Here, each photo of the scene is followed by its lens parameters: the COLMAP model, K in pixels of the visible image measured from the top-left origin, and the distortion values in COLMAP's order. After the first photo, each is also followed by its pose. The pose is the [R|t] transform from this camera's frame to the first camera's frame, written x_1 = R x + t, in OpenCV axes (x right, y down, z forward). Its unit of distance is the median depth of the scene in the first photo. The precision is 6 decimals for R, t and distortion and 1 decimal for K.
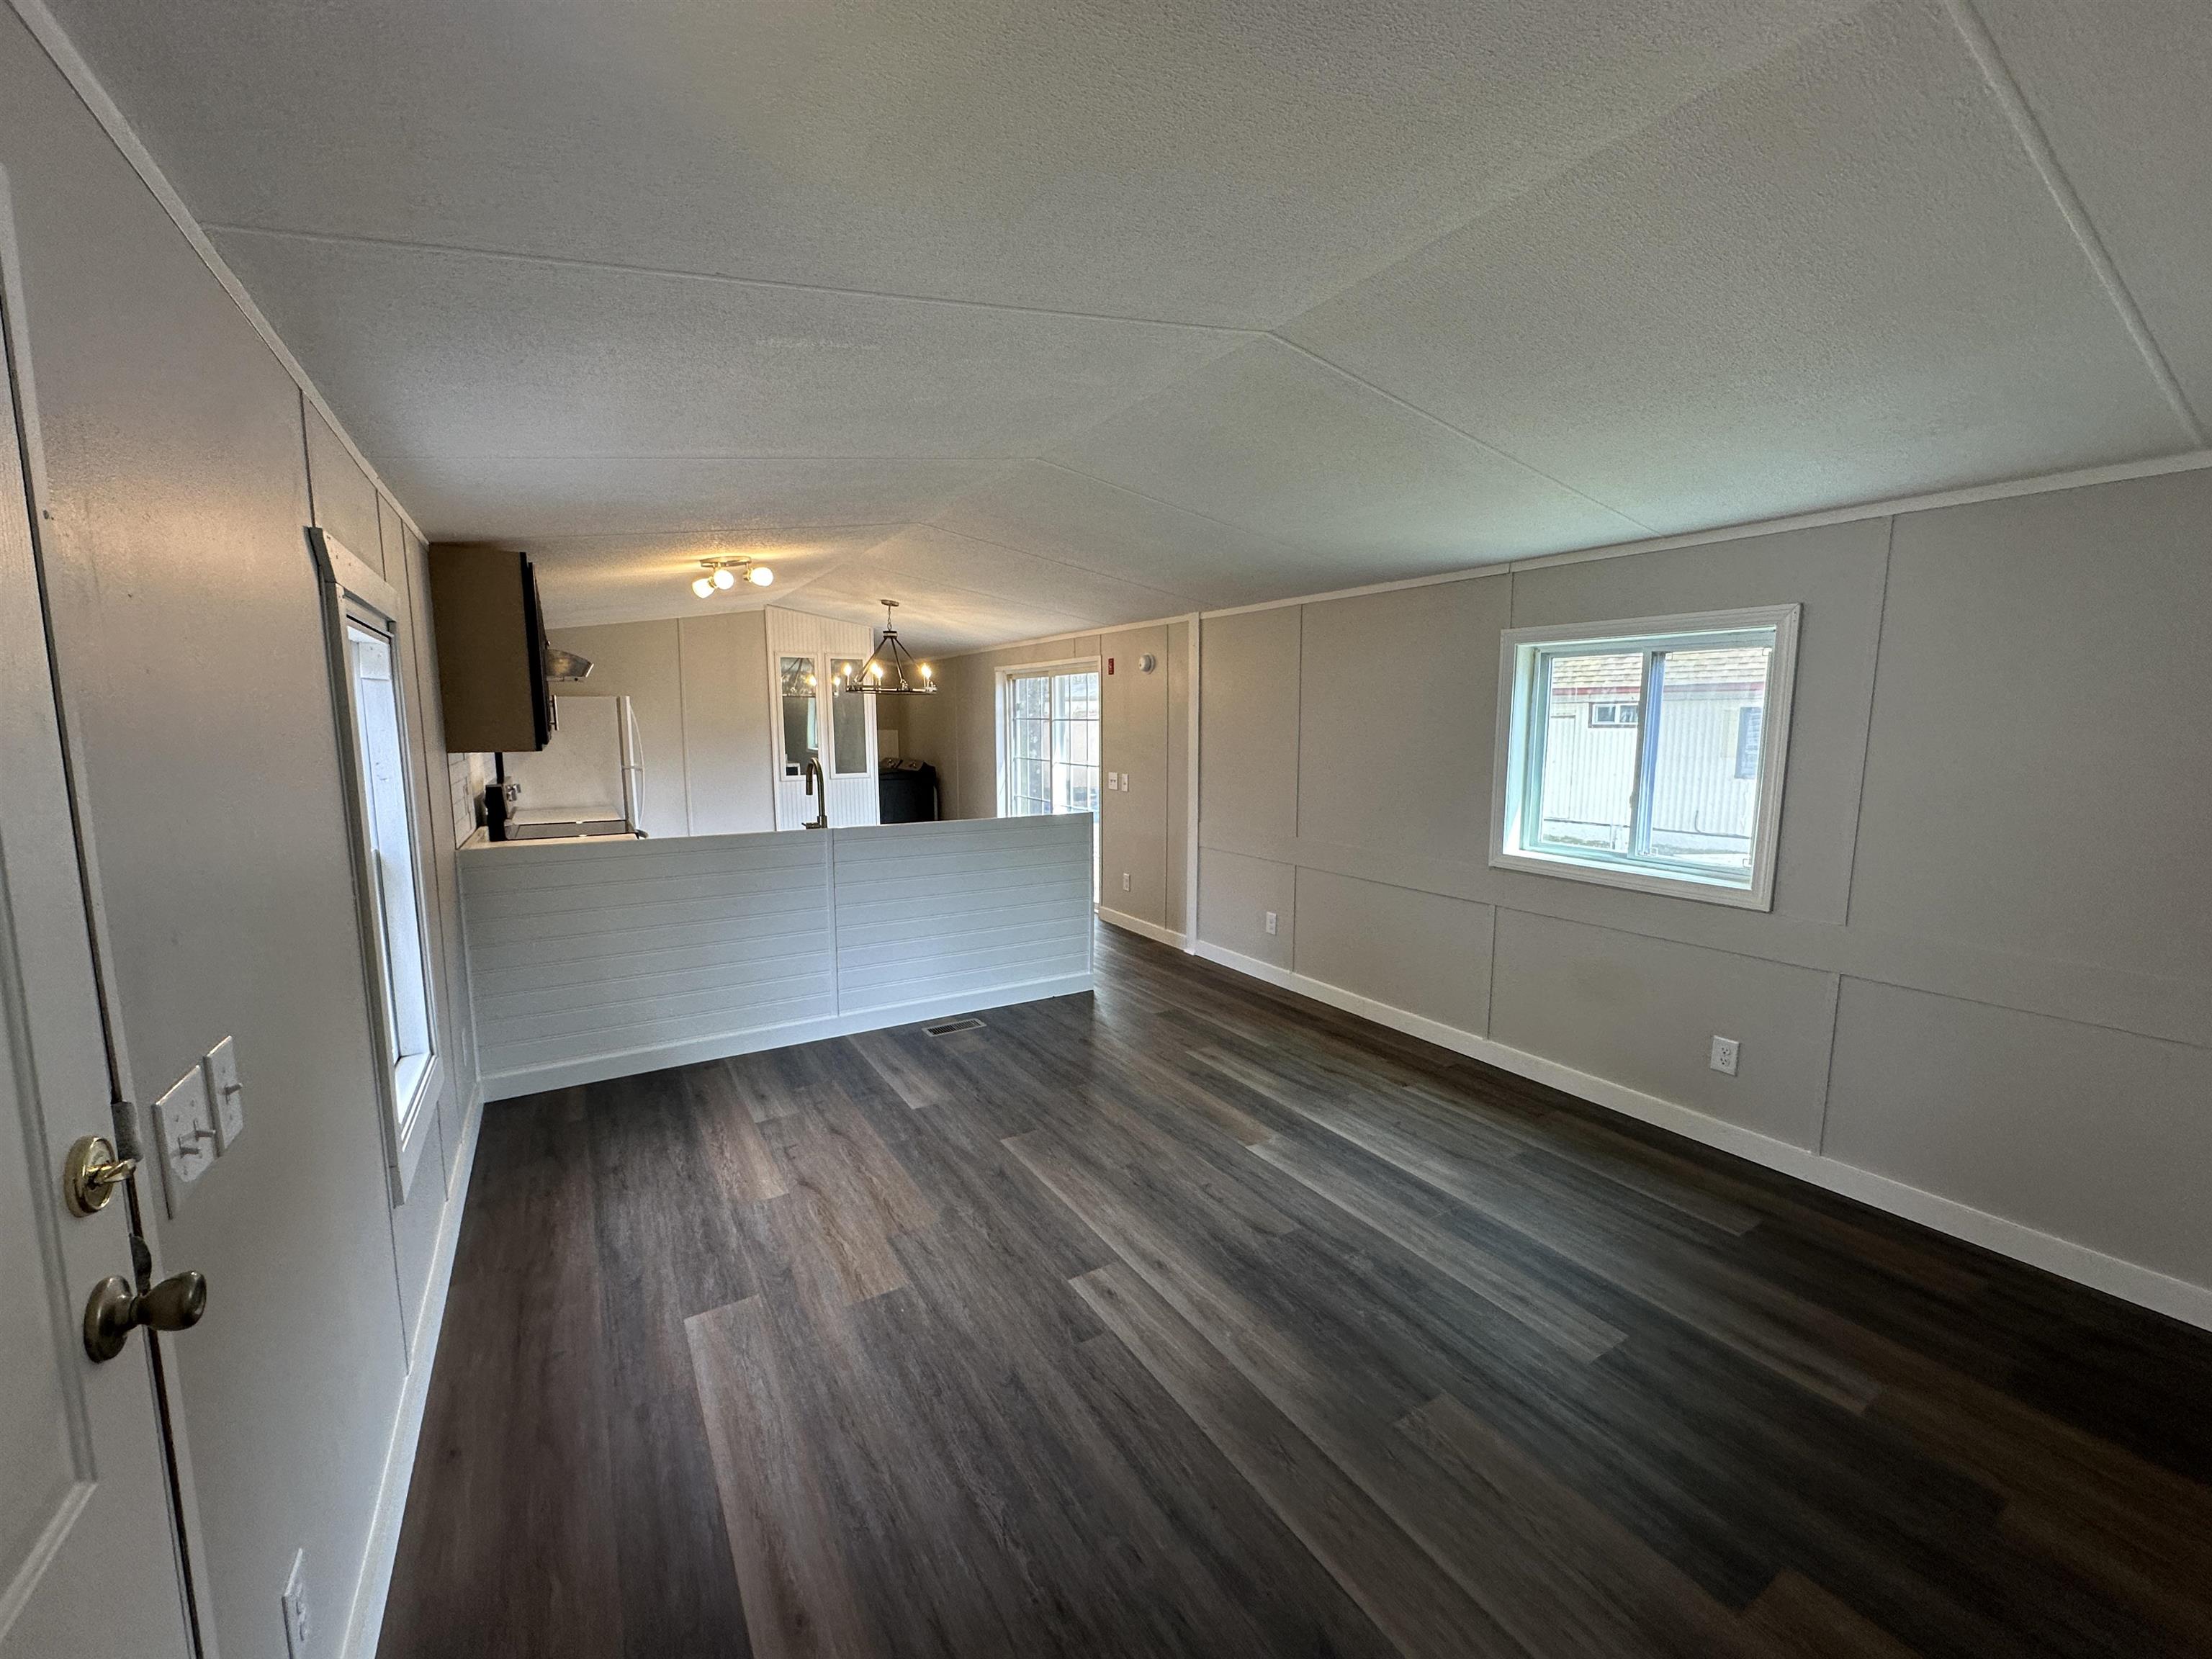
lens RADIAL K [[877.5, 0, 1108.0], [0, 877.5, 833.0], [0, 0, 1]] dist [0.001444, 0.000024]
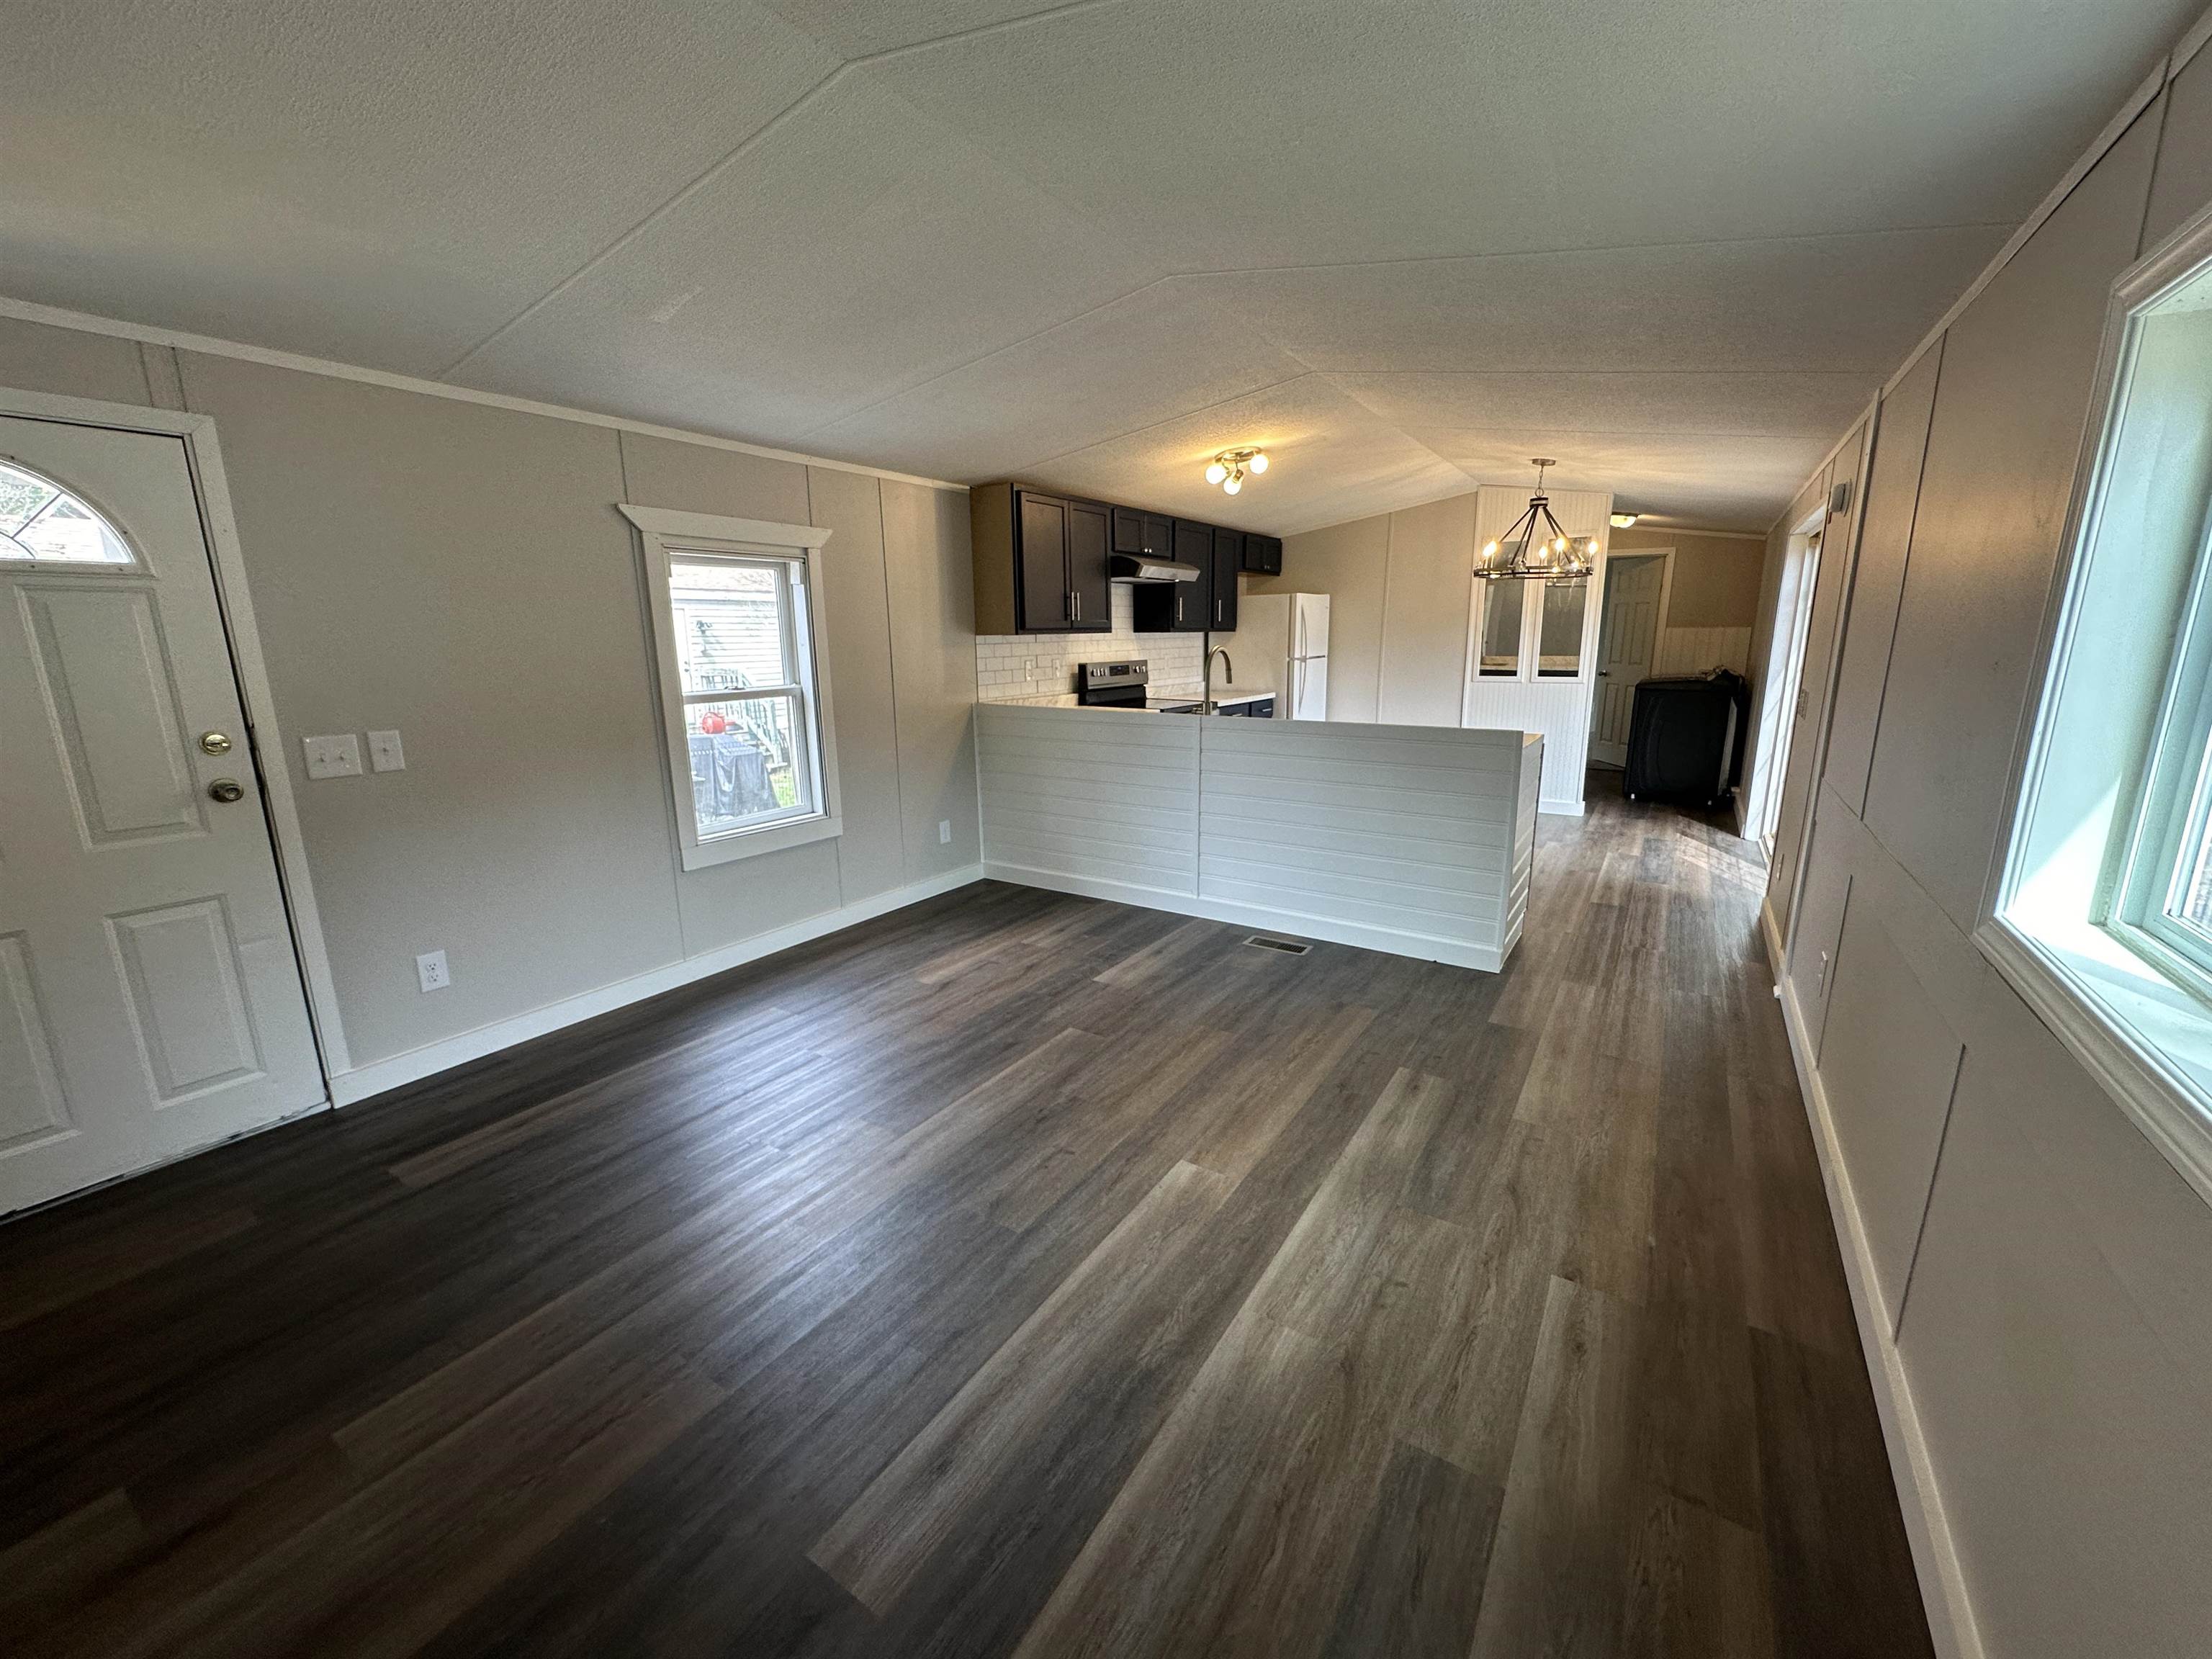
lens RADIAL K [[877.5, 0, 1096.2], [0, 877.5, 824.1], [0, 0, 1]] dist [0.001444, 0.000024]
pose [[0.425547, 0.190416, -0.884676, 0.646350], [-0.106784, 0.981347, 0.159858, -0.035973], [0.898614, 0.026443, 0.437943, 0.515917]]
